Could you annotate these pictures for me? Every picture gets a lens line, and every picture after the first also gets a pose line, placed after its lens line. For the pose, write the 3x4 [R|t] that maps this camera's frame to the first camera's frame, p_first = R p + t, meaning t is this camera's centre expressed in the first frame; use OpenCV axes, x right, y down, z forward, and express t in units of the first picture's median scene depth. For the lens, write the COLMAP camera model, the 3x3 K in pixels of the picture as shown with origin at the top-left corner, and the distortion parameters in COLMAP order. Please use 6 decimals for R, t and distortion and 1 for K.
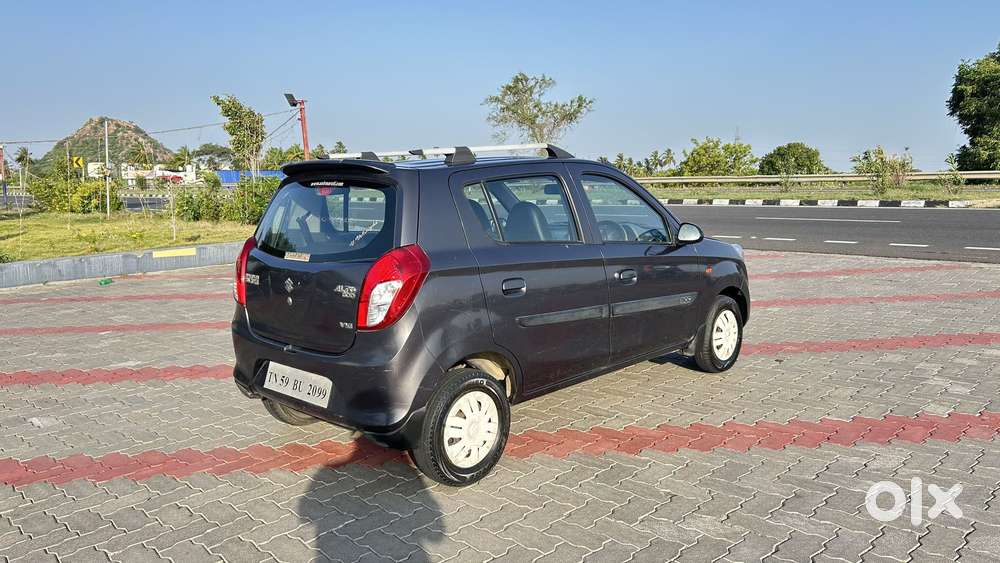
lens RADIAL K [[757.9, 0, 496.1], [0, 757.9, 278.1], [0, 0, 1]] dist [0.048909, -0.053230]
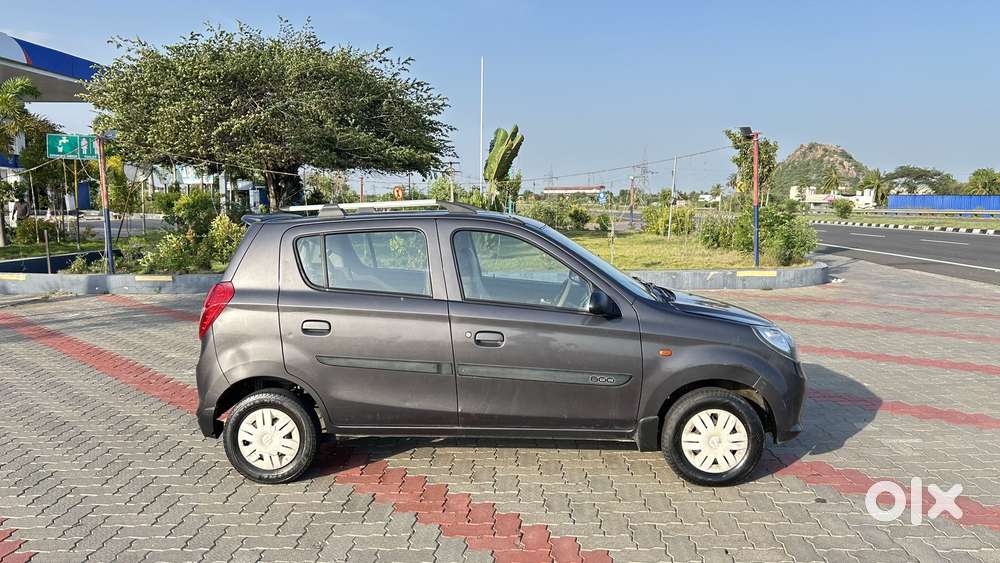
lens RADIAL K [[757.9, 0, 500.0], [0, 757.9, 283.5], [0, 0, 1]] dist [0.048909, -0.053230]
pose [[0.647934, 0.097558, -0.755423, 0.235059], [-0.114136, 0.993002, 0.030343, -0.026942], [0.753096, 0.066561, 0.654535, 0.099901]]
